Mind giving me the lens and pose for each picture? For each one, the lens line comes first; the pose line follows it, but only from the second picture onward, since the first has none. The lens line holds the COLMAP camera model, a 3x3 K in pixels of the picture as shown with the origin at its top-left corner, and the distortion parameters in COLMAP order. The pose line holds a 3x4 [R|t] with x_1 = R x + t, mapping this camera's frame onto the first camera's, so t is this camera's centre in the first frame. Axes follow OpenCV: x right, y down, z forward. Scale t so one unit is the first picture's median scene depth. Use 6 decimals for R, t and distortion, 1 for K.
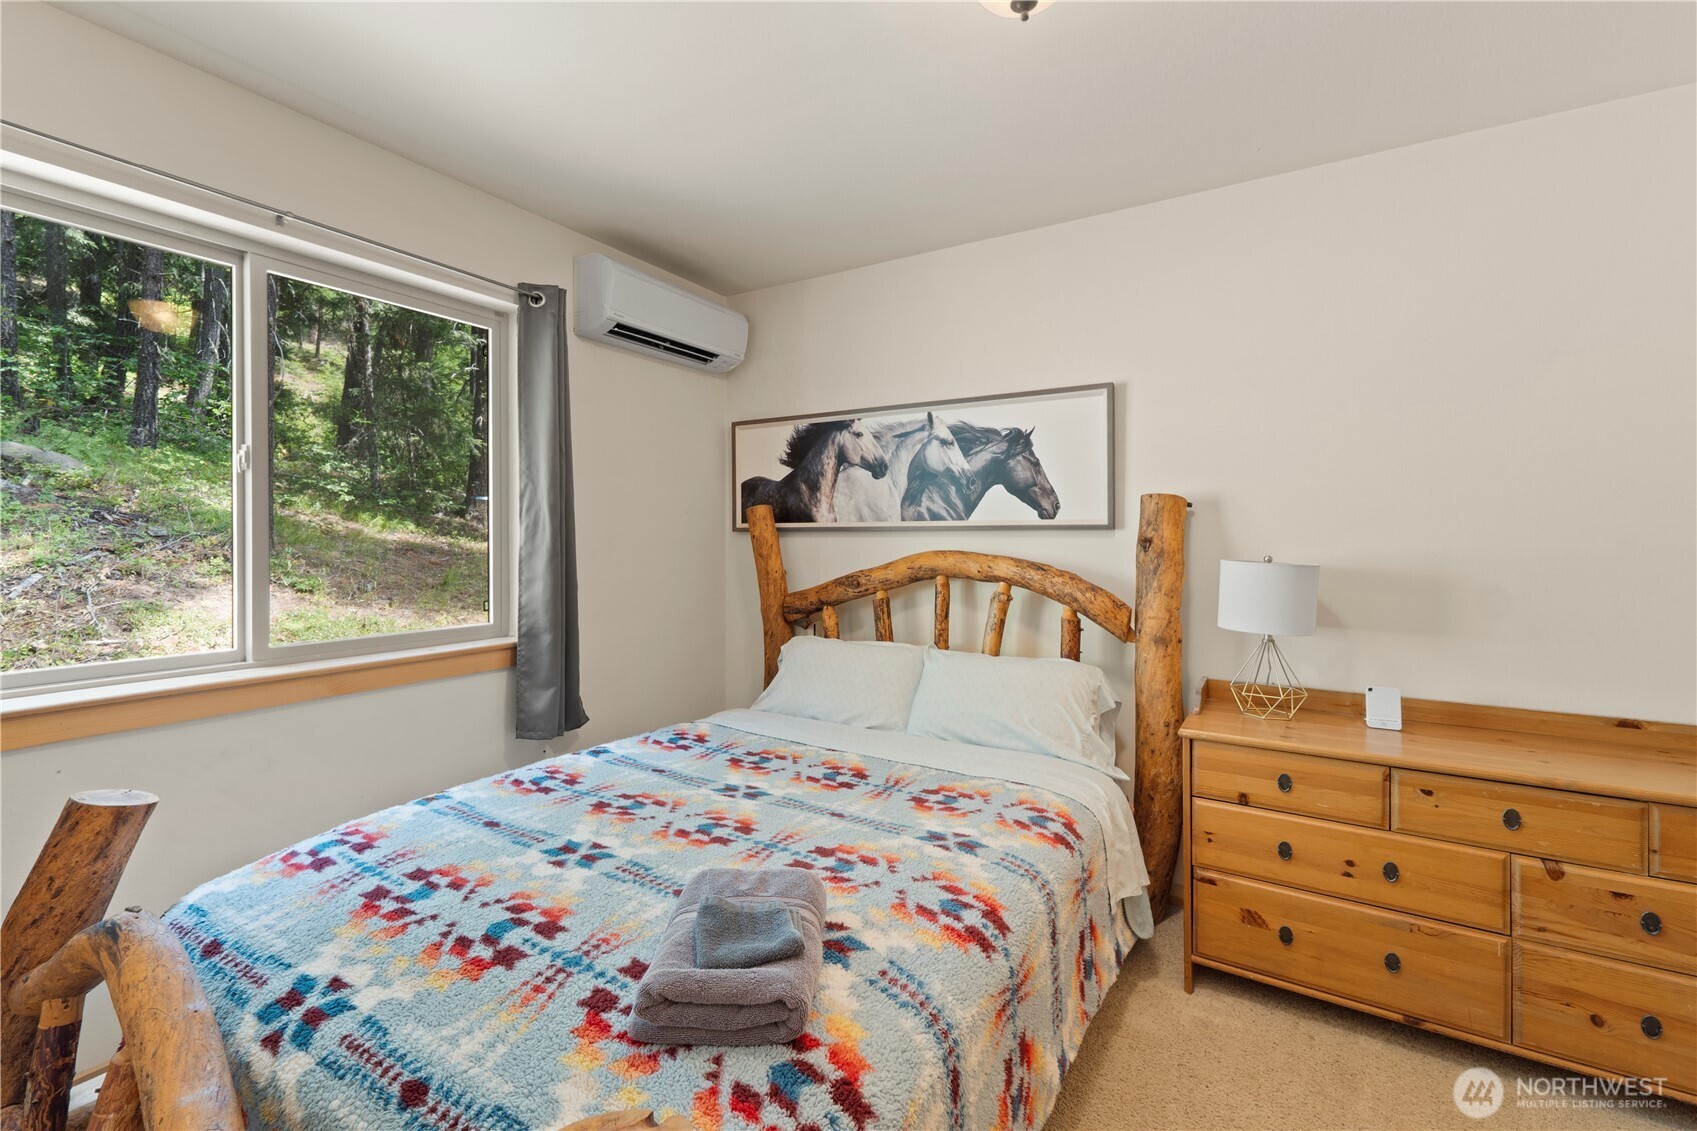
lens RADIAL K [[728.5, 0, 847.6], [0, 728.5, 549.1], [0, 0, 1]] dist [0.003000, 0.000292]
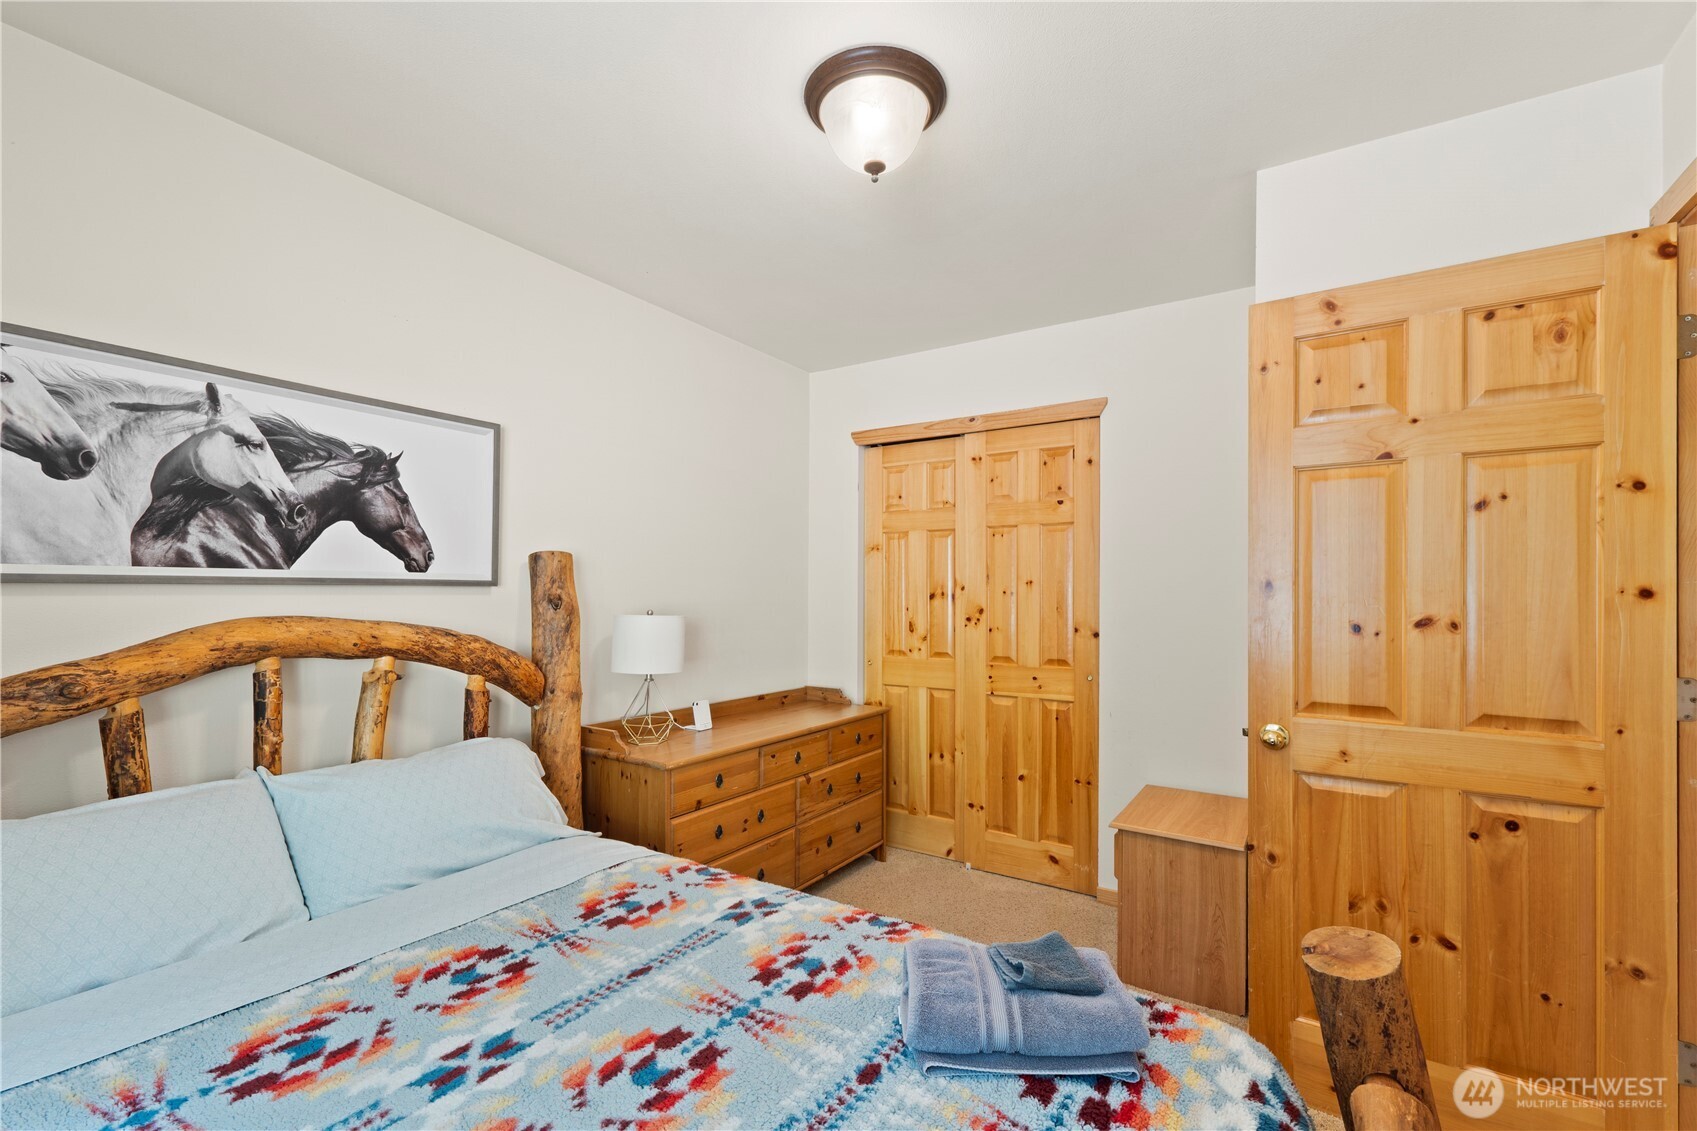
lens RADIAL K [[728.5, 0, 843.3], [0, 728.5, 594.7], [0, 0, 1]] dist [0.003000, 0.000292]
pose [[0.036789, -0.006301, 0.999303, -0.493784], [0.011183, 0.999920, 0.005894, -0.015646], [-0.999260, 0.010958, 0.036856, 0.500160]]
